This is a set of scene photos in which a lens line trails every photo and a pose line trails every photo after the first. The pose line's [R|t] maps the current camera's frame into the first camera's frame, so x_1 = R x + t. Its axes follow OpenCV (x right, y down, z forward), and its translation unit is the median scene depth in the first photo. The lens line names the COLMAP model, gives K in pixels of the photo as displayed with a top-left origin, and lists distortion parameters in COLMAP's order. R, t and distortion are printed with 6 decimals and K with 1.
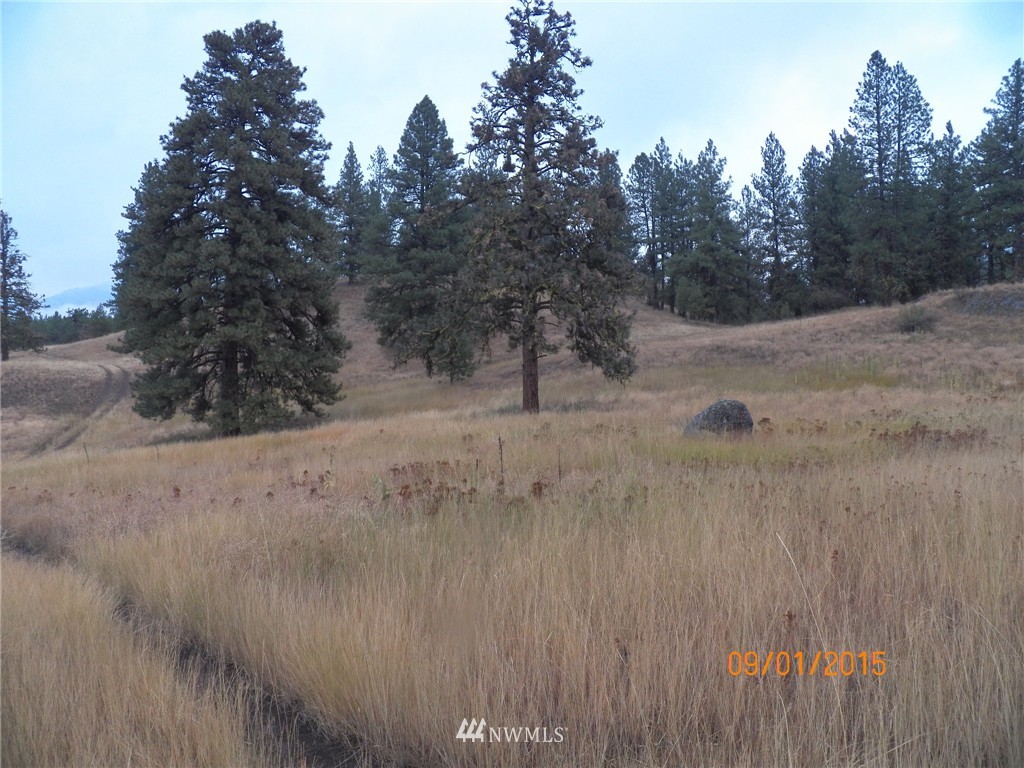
lens RADIAL K [[840.6, 0, 513.2], [0, 840.6, 380.1], [0, 0, 1]] dist [-0.132120, 0.095821]
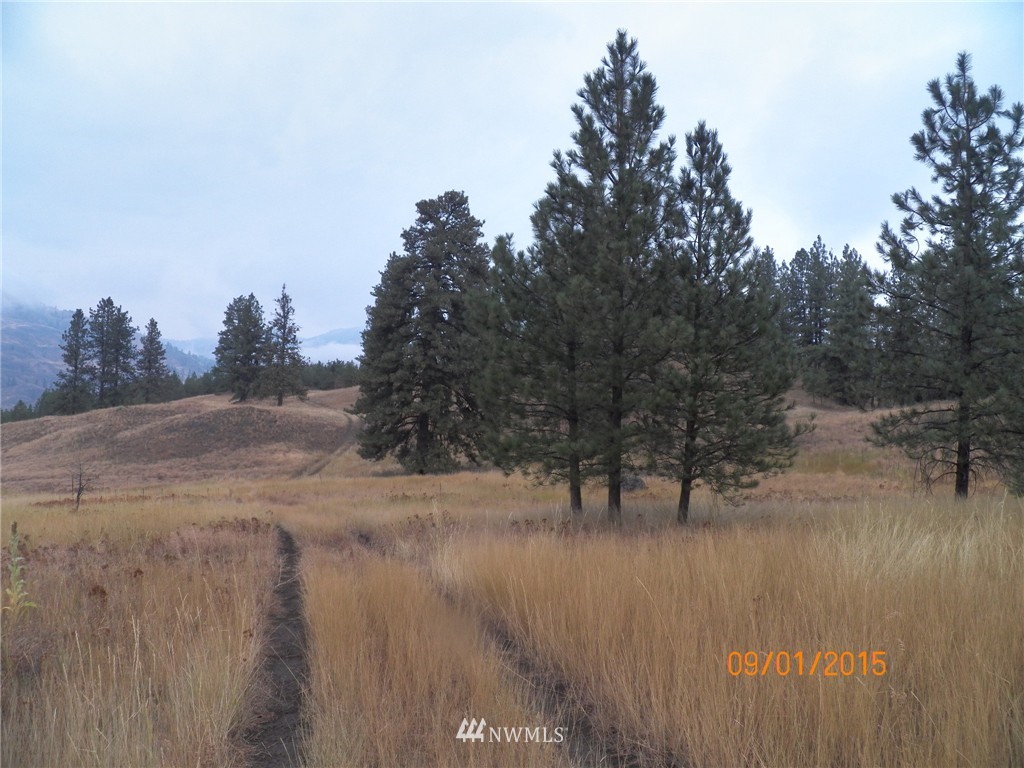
lens RADIAL K [[840.6, 0, 510.5], [0, 840.6, 386.9], [0, 0, 1]] dist [-0.132120, 0.095821]
pose [[0.957877, 0.045007, -0.283630, 0.209837], [-0.059272, 0.997362, -0.041909, -0.032760], [0.280995, 0.056954, 0.958018, -0.353459]]
